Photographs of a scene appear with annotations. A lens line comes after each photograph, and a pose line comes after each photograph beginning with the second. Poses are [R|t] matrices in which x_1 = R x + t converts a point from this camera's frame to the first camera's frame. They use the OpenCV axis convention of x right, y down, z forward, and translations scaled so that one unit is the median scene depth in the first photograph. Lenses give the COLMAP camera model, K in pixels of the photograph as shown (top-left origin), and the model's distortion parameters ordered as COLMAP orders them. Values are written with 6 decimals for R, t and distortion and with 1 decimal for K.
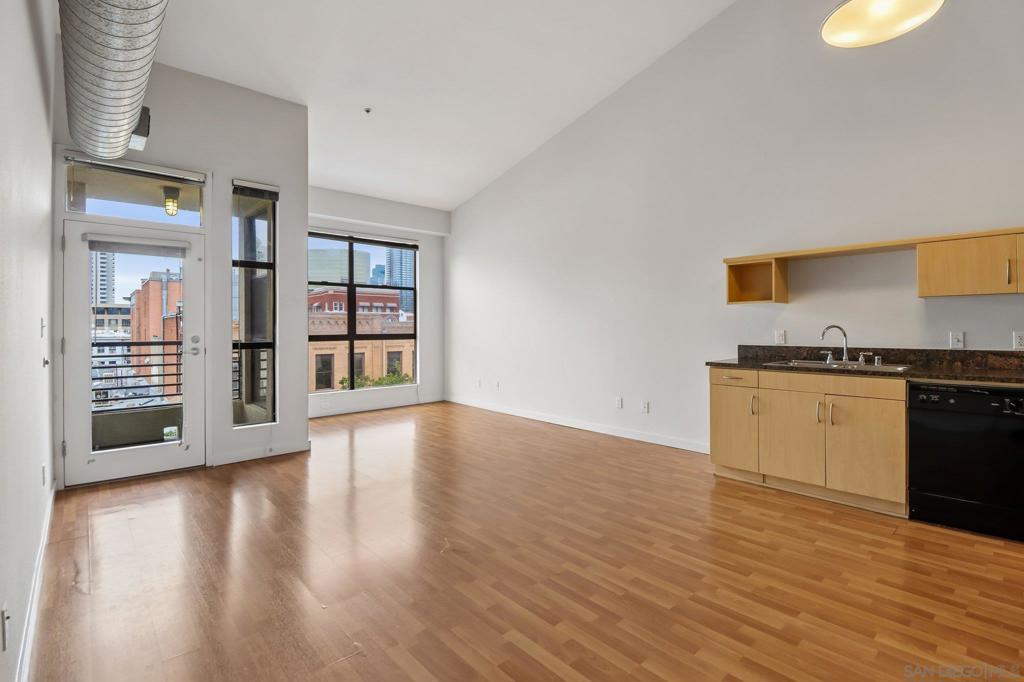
lens RADIAL K [[479.4, 0, 516.7], [0, 479.4, 327.6], [0, 0, 1]] dist [-0.003387, -0.010007]
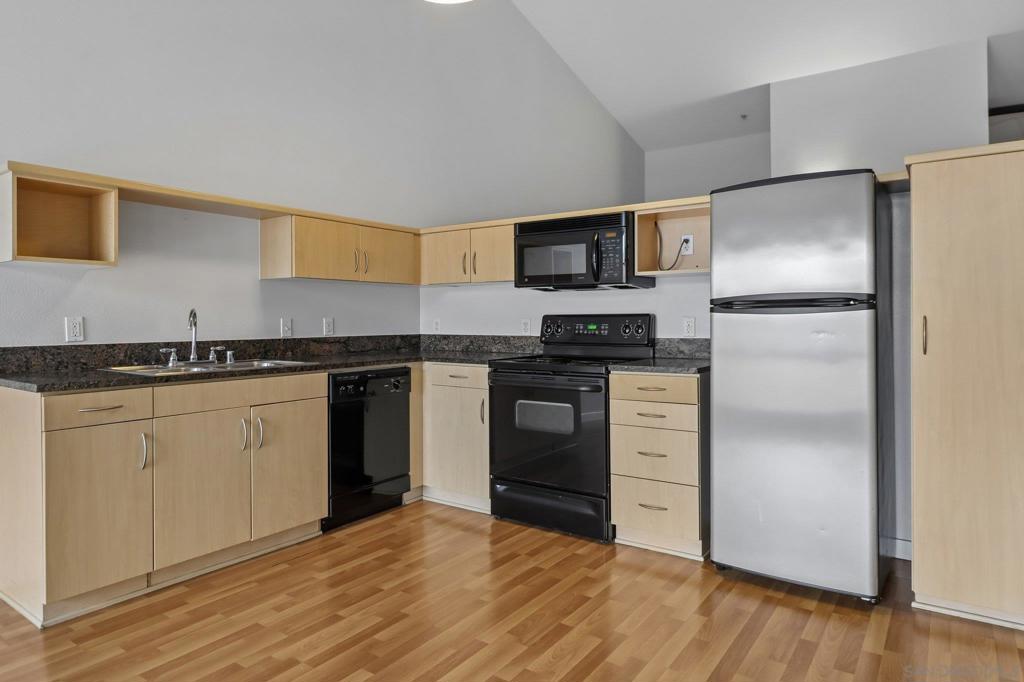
lens RADIAL K [[622.5, 0, 519.4], [0, 622.5, 320.6], [0, 0, 1]] dist [0.000608, -0.000632]
pose [[-0.221688, 0.006076, 0.975099, -0.288490], [0.007315, 0.999963, -0.004568, 0.018530], [-0.975090, 0.006120, -0.221724, 0.724343]]
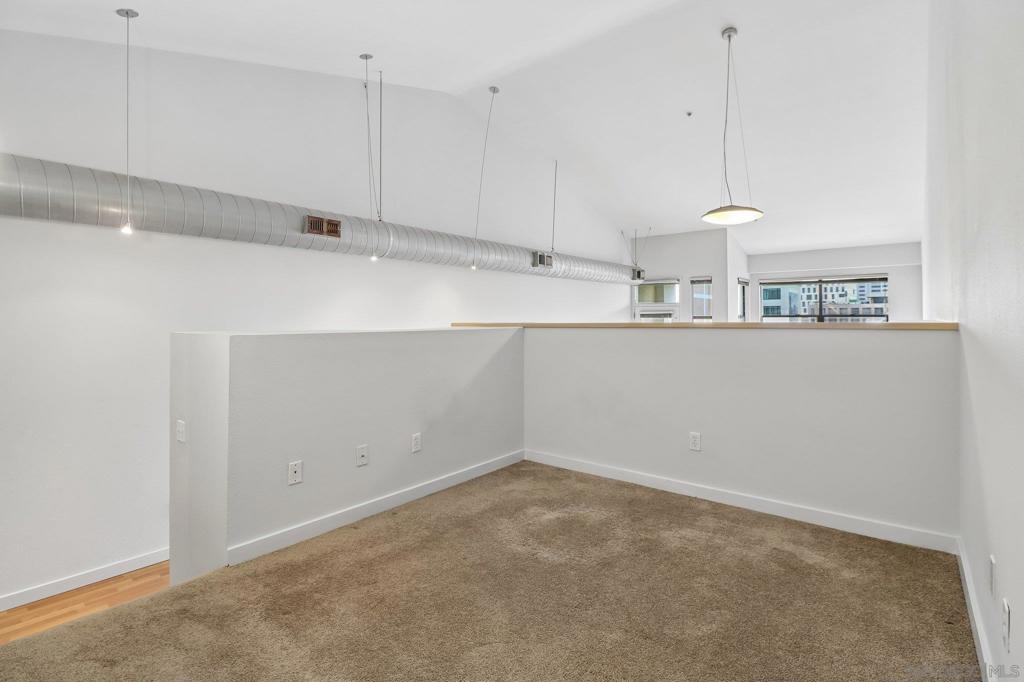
lens RADIAL K [[482.0, 0, 513.7], [0, 482.0, 312.1], [0, 0, 1]] dist [-0.014305, -0.000739]
pose [[0.146009, -0.007356, -0.989256, 1.594522], [0.004696, 0.999966, -0.006743, -0.176155], [0.989272, -0.003661, 0.146038, -0.078160]]
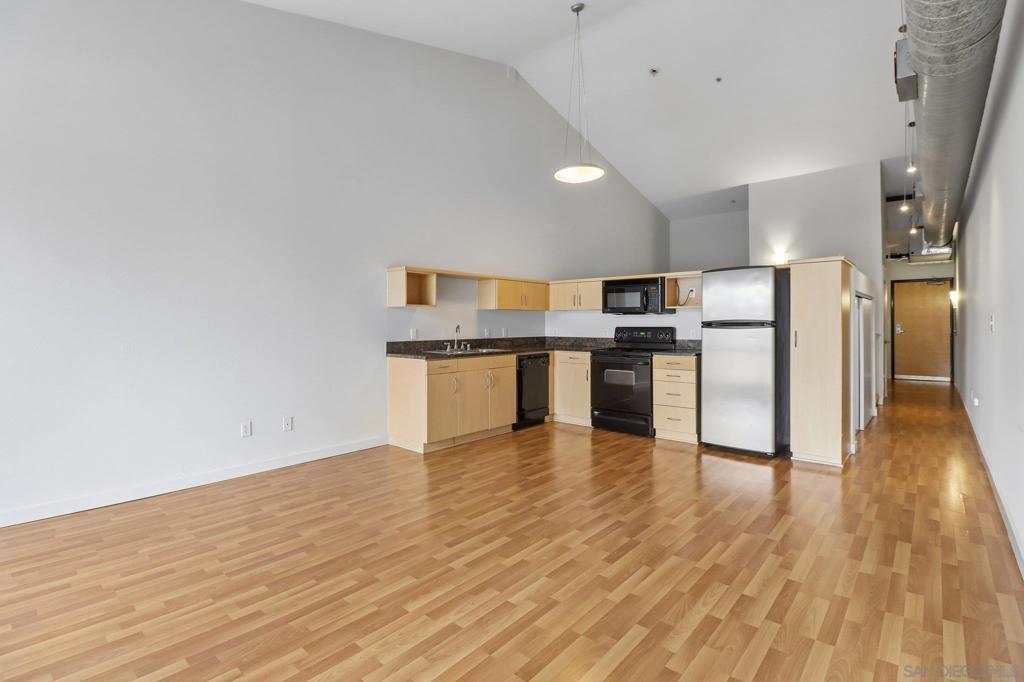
lens RADIAL K [[479.4, 0, 516.7], [0, 479.4, 327.6], [0, 0, 1]] dist [-0.003387, -0.010007]
pose [[-0.115940, -0.001830, 0.993255, -0.807505], [0.004081, 0.999989, 0.002318, 0.000994], [-0.993248, 0.004322, -0.115931, 0.963880]]
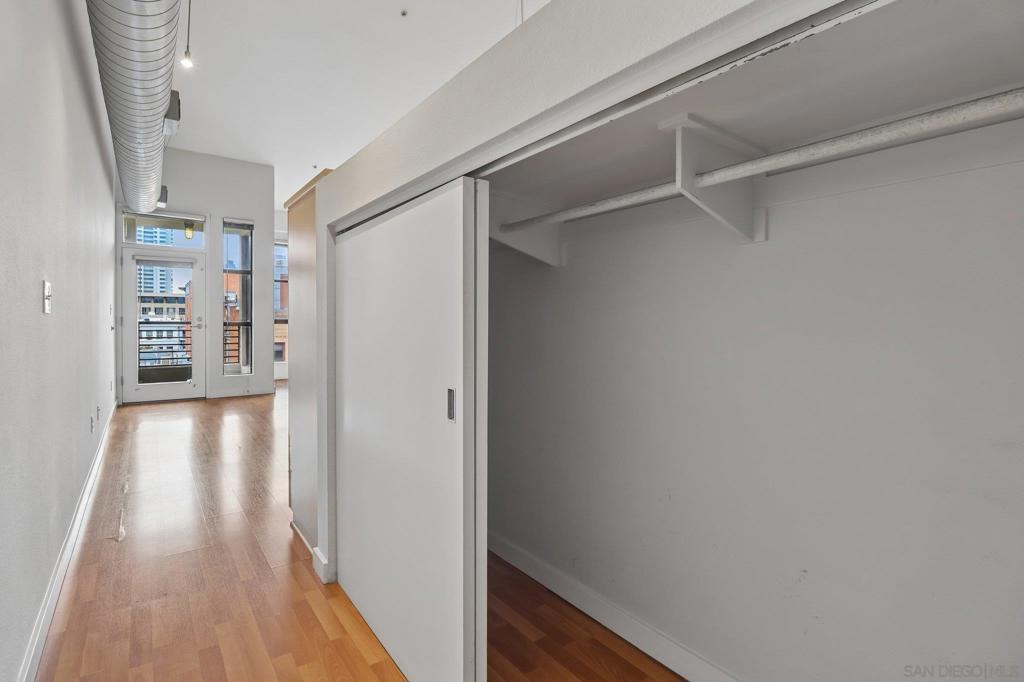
lens RADIAL K [[479.4, 0, 516.7], [0, 479.4, 327.6], [0, 0, 1]] dist [-0.003387, -0.010007]
pose [[0.996927, 0.011654, -0.077468, 0.582616], [-0.010340, 0.999796, 0.017343, 0.016588], [0.077654, -0.016488, 0.996844, -0.587967]]
